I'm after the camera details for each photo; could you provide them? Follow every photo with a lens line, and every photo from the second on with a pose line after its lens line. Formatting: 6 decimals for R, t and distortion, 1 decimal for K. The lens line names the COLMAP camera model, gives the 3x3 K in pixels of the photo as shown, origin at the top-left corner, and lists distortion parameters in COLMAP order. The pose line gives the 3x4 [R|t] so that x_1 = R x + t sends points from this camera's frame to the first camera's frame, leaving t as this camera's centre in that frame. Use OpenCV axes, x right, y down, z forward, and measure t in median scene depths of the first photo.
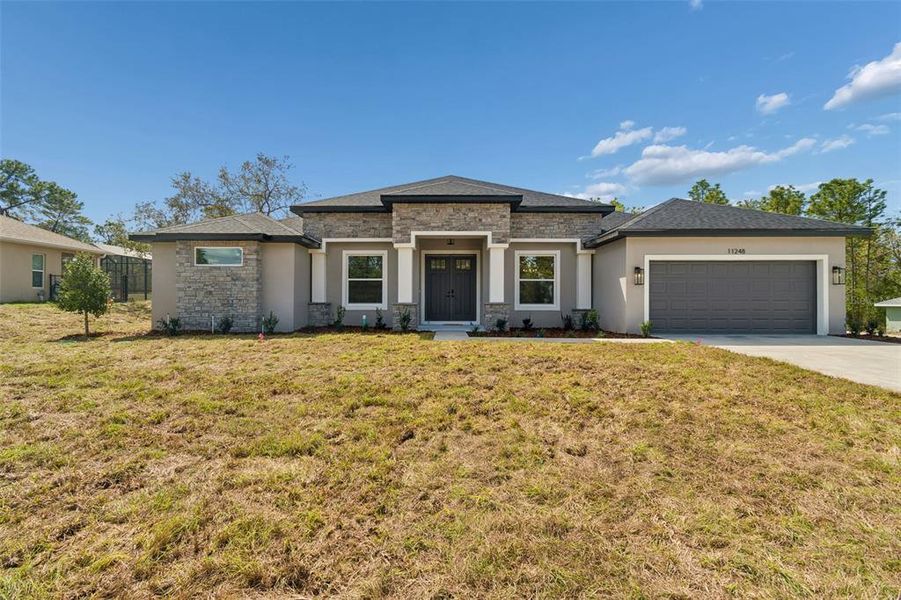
lens RADIAL K [[407.9, 0, 447.8], [0, 407.9, 300.5], [0, 0, 1]] dist [-0.018023, -0.000212]
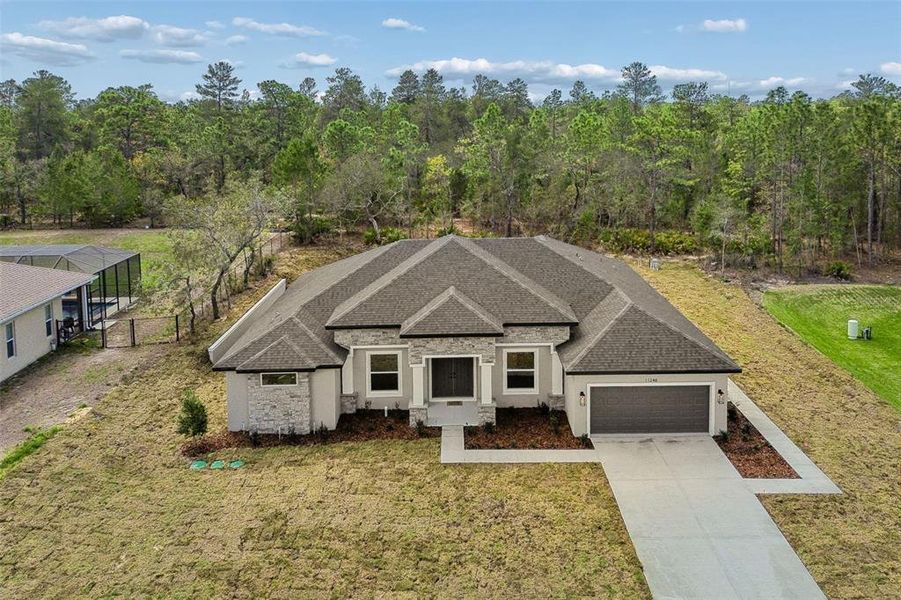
lens RADIAL K [[715.4, 0, 474.1], [0, 715.4, 172.1], [0, 0, 1]] dist [0.034404, -0.004529]
pose [[0.999520, -0.011629, 0.028732, 0.020955], [0.008414, 0.993942, 0.109584, -1.056400], [-0.029832, -0.109290, 0.993562, -1.323765]]
